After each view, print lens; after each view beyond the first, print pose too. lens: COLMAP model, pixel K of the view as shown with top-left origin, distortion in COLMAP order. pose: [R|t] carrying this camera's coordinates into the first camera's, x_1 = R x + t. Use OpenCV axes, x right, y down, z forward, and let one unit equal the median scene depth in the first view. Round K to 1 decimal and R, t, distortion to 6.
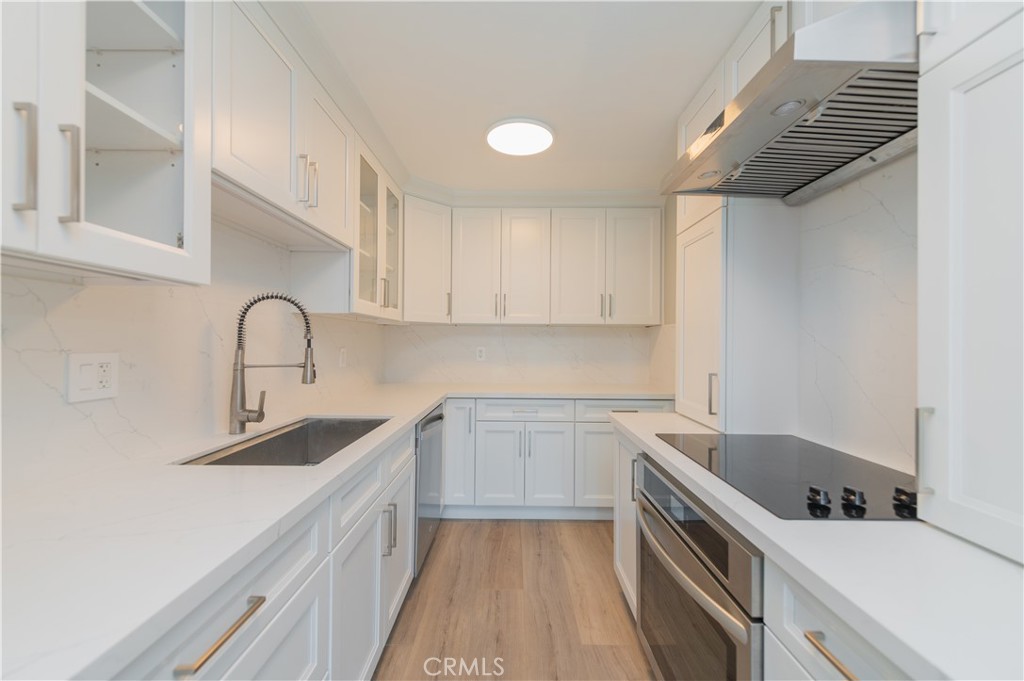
lens RADIAL K [[407.8, 0, 512.0], [0, 407.8, 340.5], [0, 0, 1]] dist [-0.001630, -0.000242]
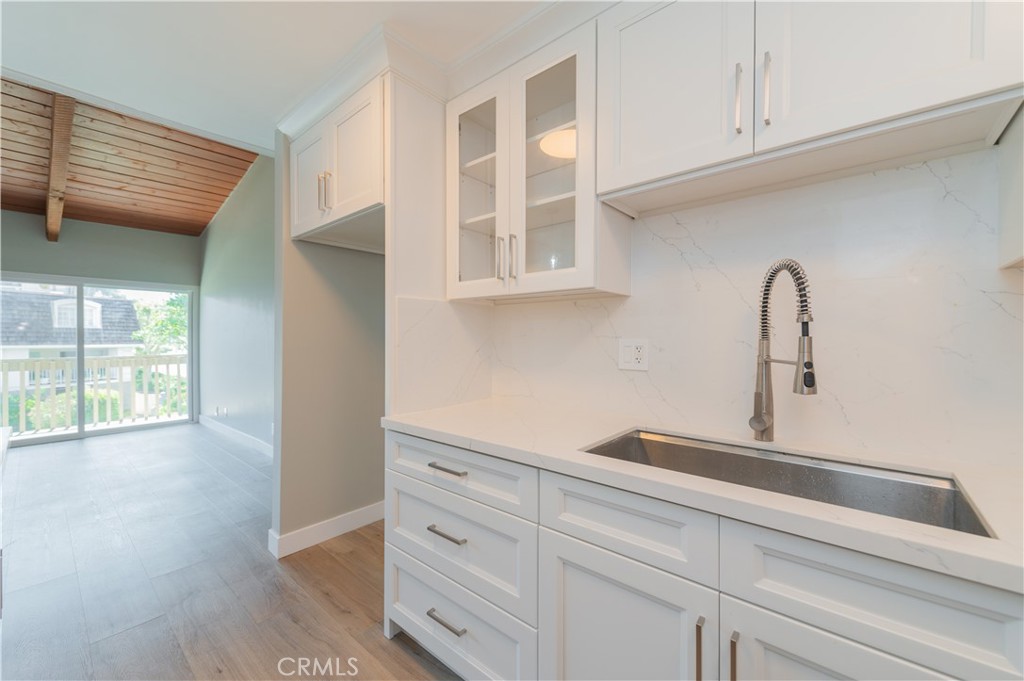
lens RADIAL K [[407.8, 0, 512.0], [0, 407.8, 340.5], [0, 0, 1]] dist [-0.001630, -0.000242]
pose [[-0.665800, -0.000546, -0.746130, 0.251838], [-0.000802, 1.000000, -0.000016, 0.024578], [0.746130, 0.000588, -0.665800, 1.084180]]
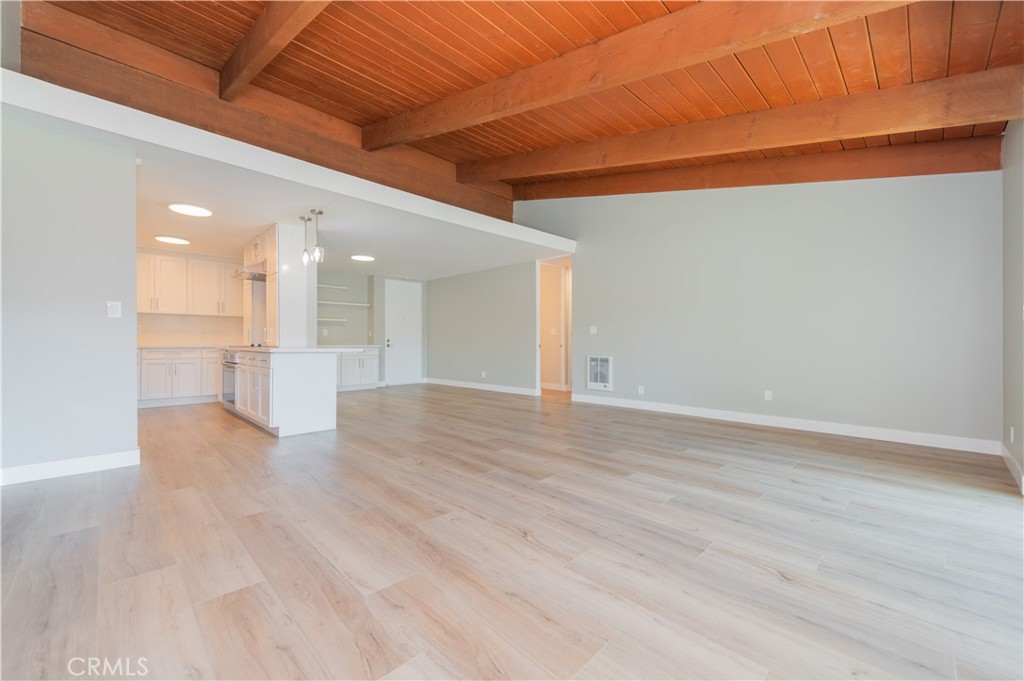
lens RADIAL K [[407.8, 0, 512.0], [0, 407.8, 340.5], [0, 0, 1]] dist [-0.001630, -0.000242]
pose [[0.719411, -0.004049, 0.694573, -0.167418], [0.001173, 0.999989, 0.004615, 0.090645], [-0.694584, -0.002505, 0.719407, -1.740713]]
